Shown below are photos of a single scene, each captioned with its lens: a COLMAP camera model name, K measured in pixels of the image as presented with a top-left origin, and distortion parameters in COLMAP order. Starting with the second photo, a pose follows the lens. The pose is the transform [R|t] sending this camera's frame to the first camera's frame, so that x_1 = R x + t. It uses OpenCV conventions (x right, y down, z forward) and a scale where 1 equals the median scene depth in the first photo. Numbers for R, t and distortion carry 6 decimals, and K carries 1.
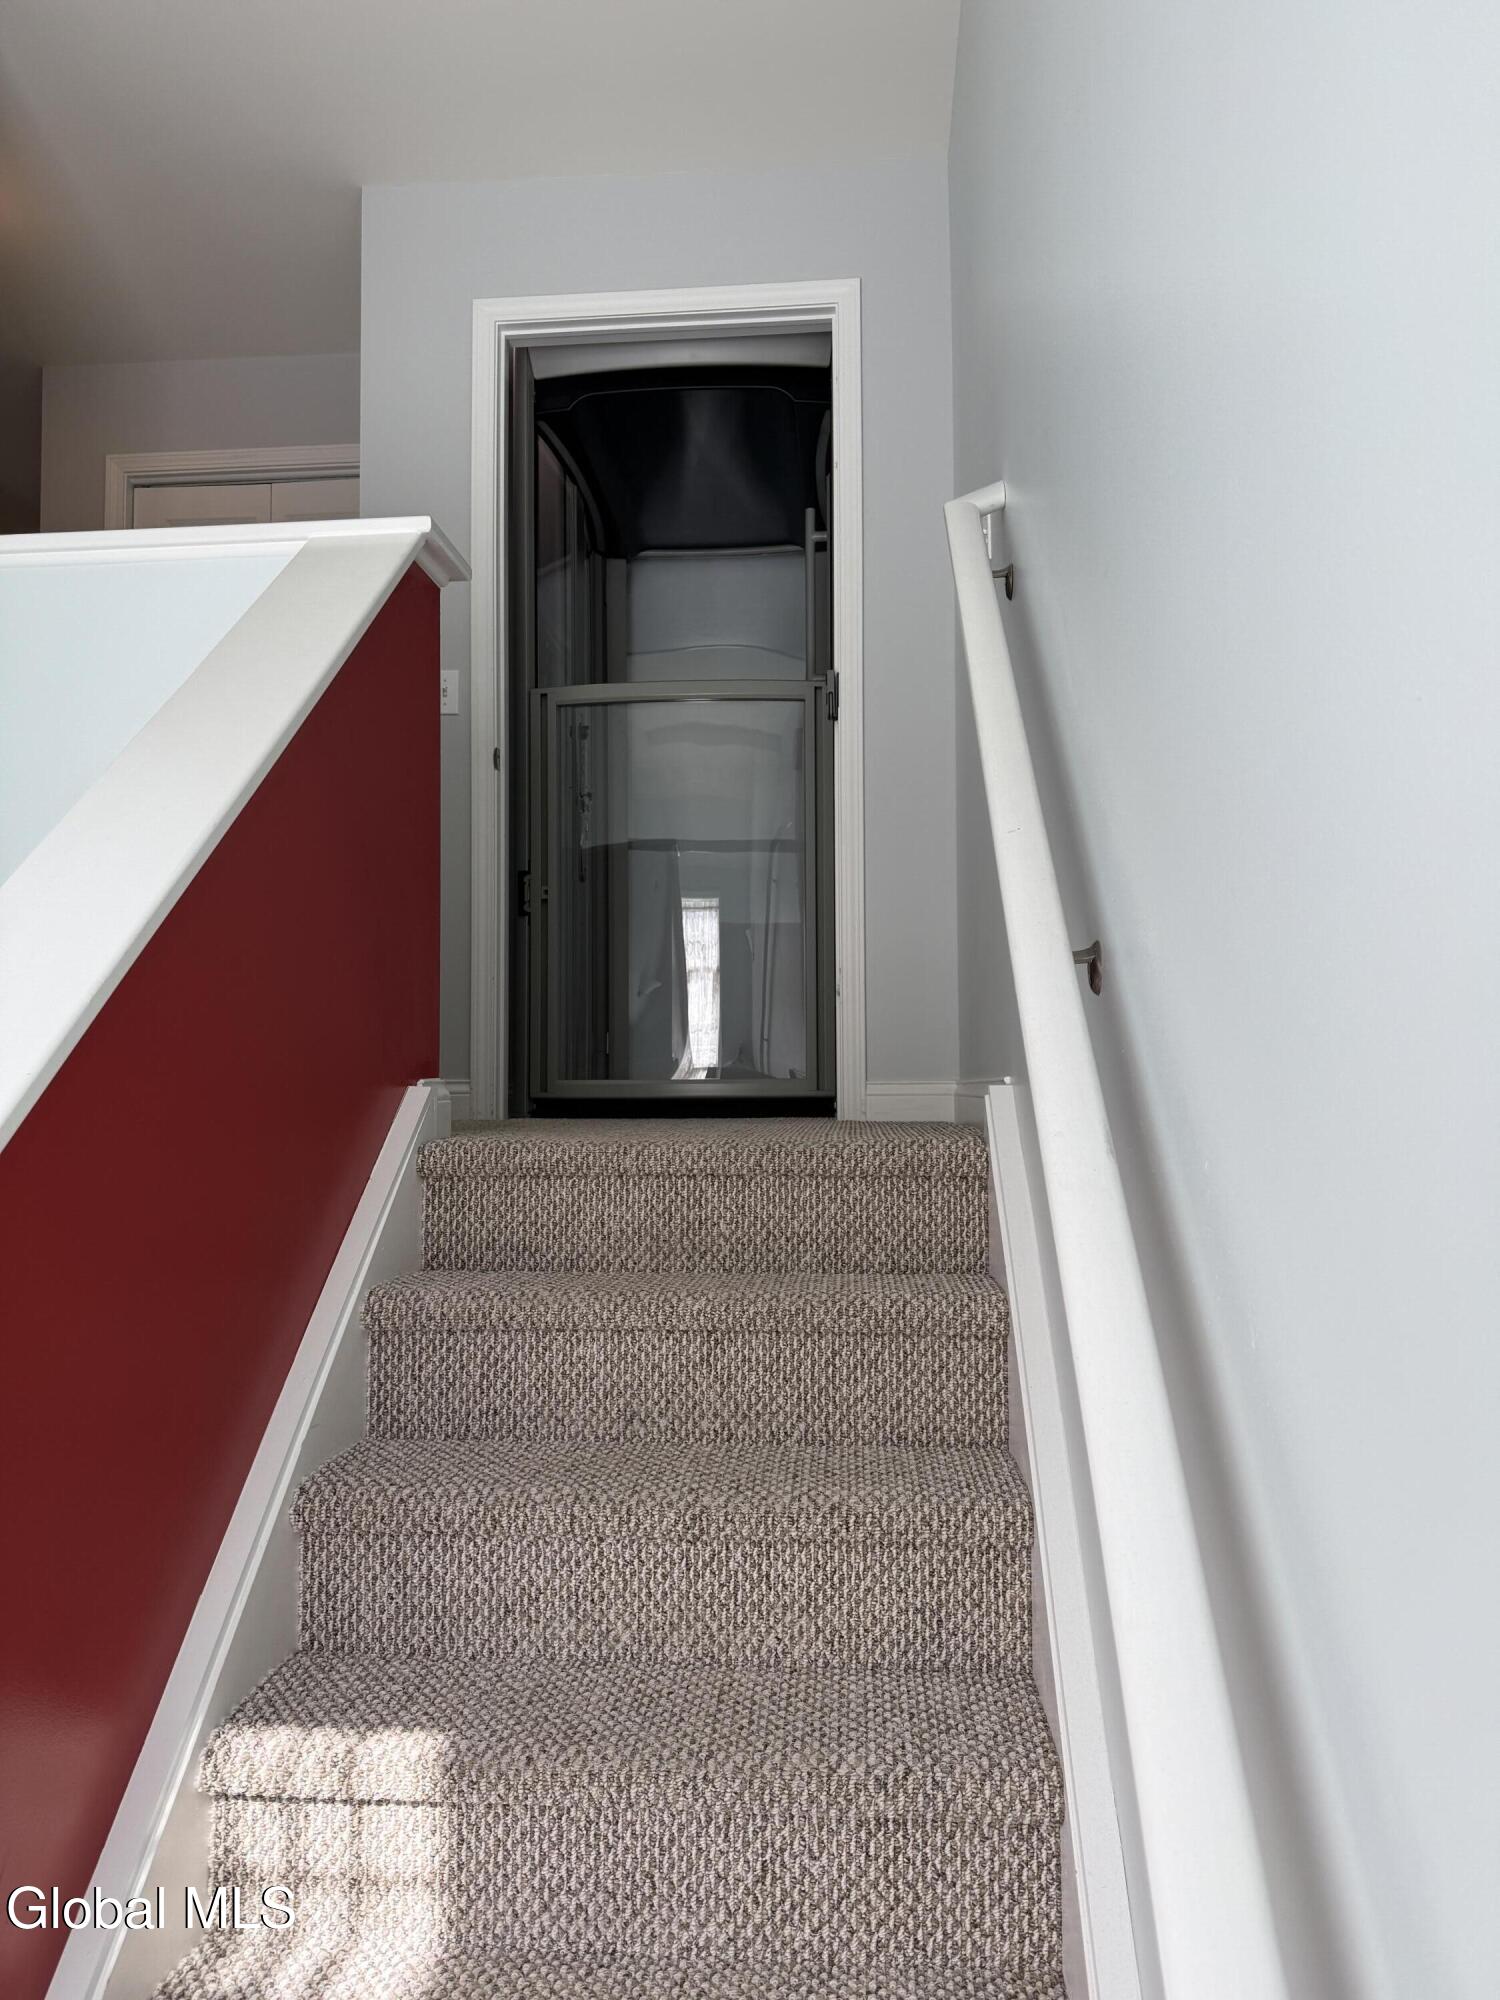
lens RADIAL K [[1389.9, 0, 750.0], [0, 1389.9, 1005.8], [0, 0, 1]] dist [0.043562, -0.056074]
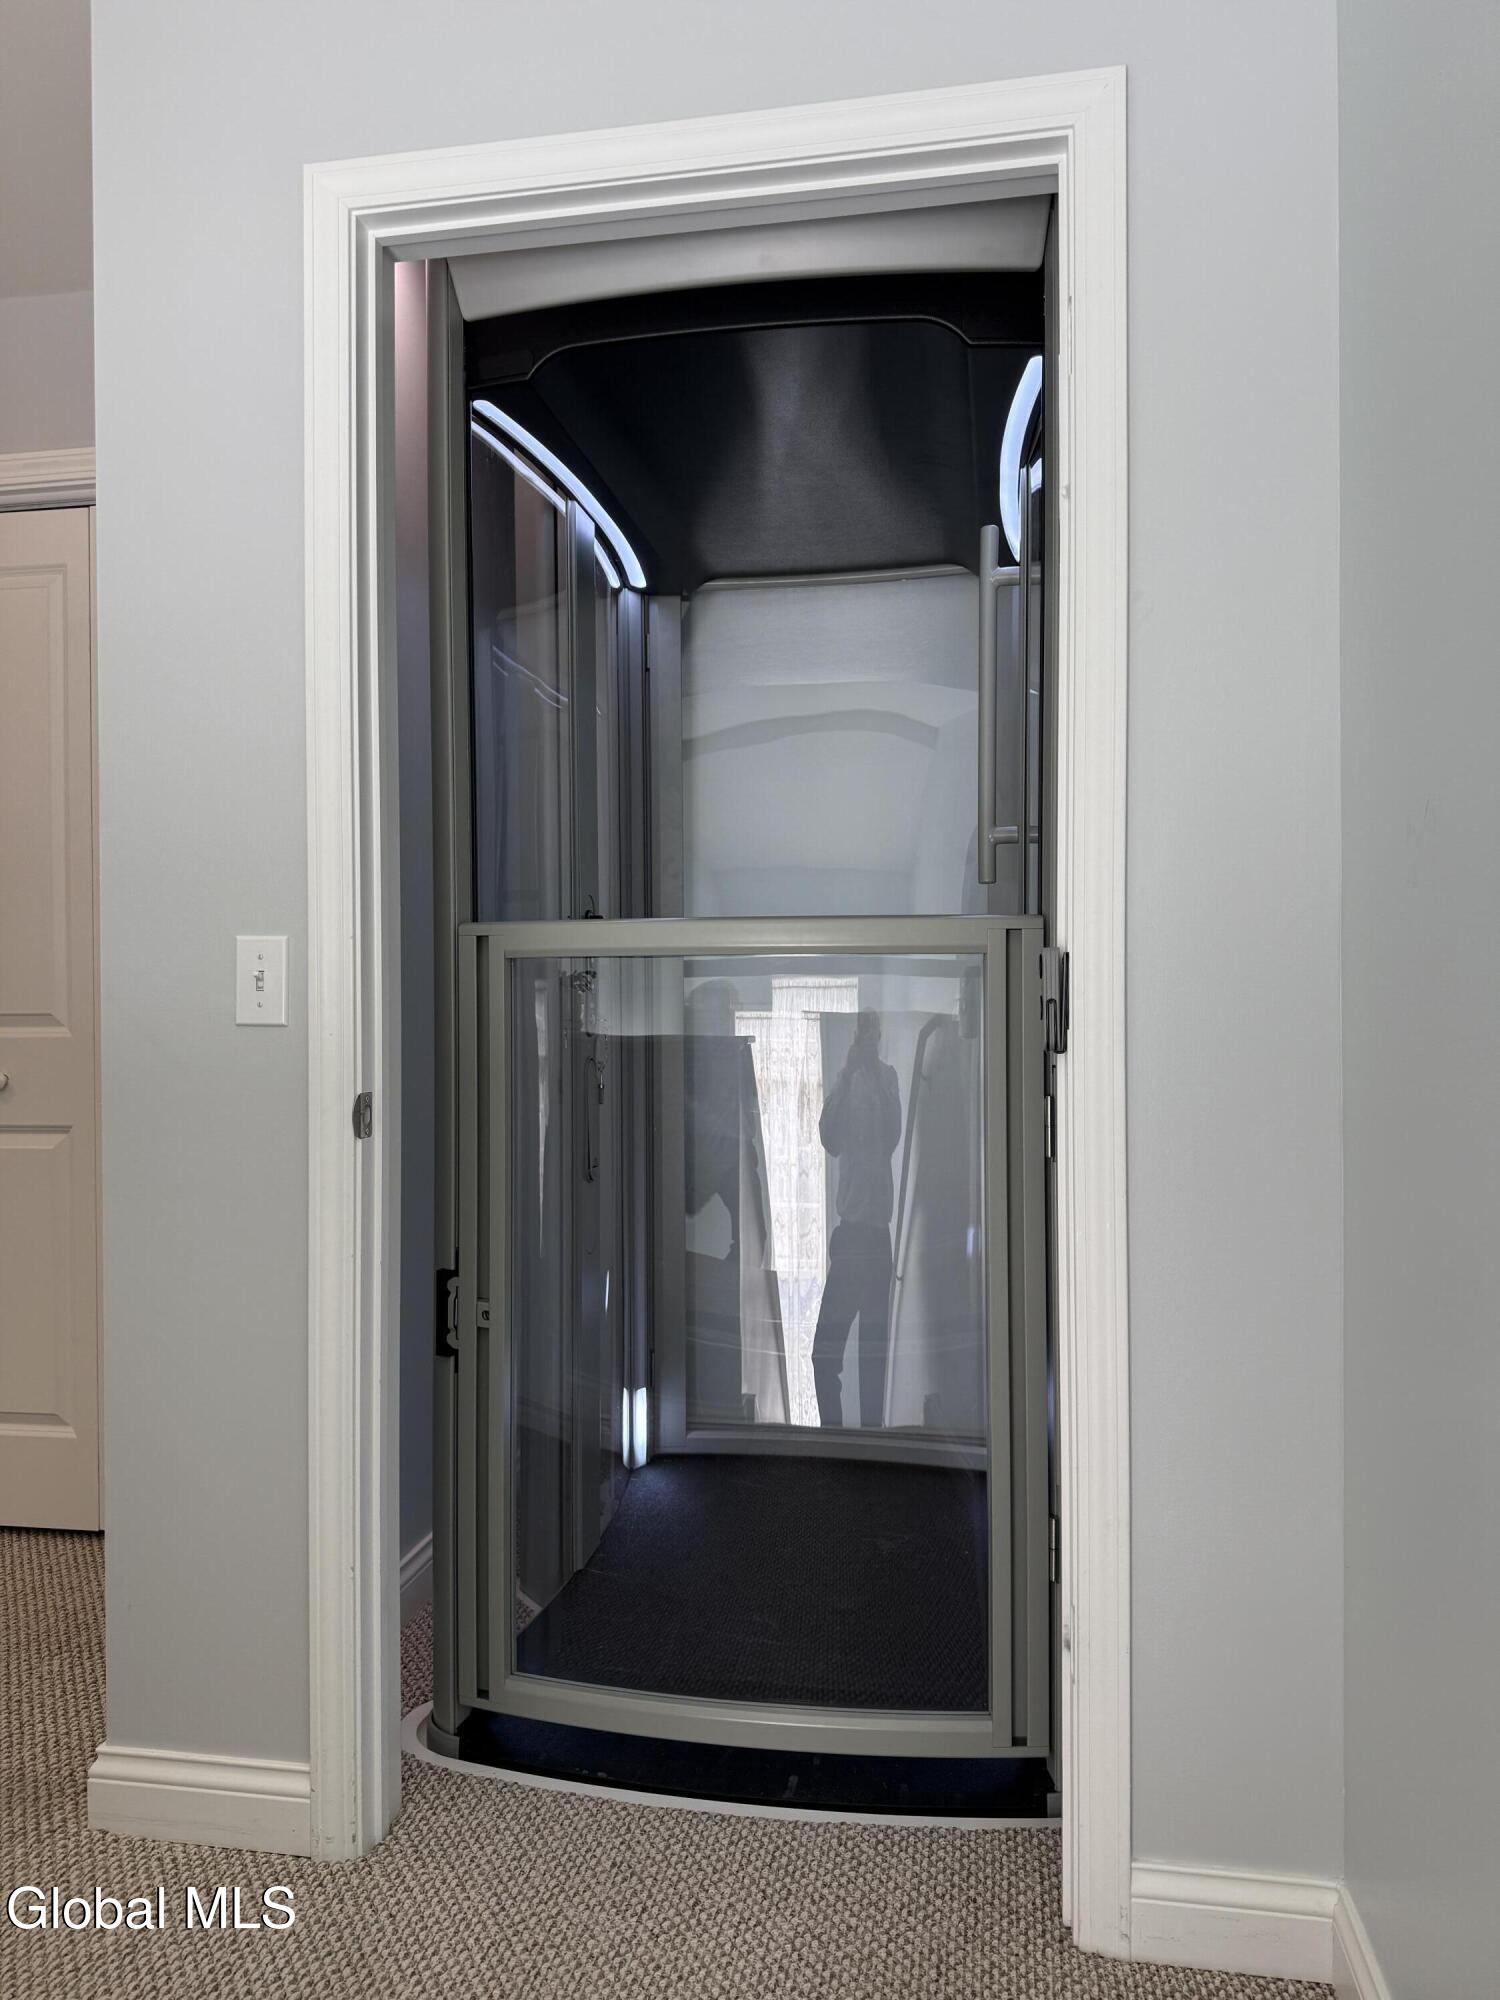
lens RADIAL K [[1389.9, 0, 750.6], [0, 1389.9, 992.4], [0, 0, 1]] dist [0.043562, -0.056074]
pose [[0.995481, 0.002210, -0.094938, 0.002715], [0.002957, 0.998523, 0.054251, -0.236111], [0.094918, -0.054286, 0.994004, 0.499957]]
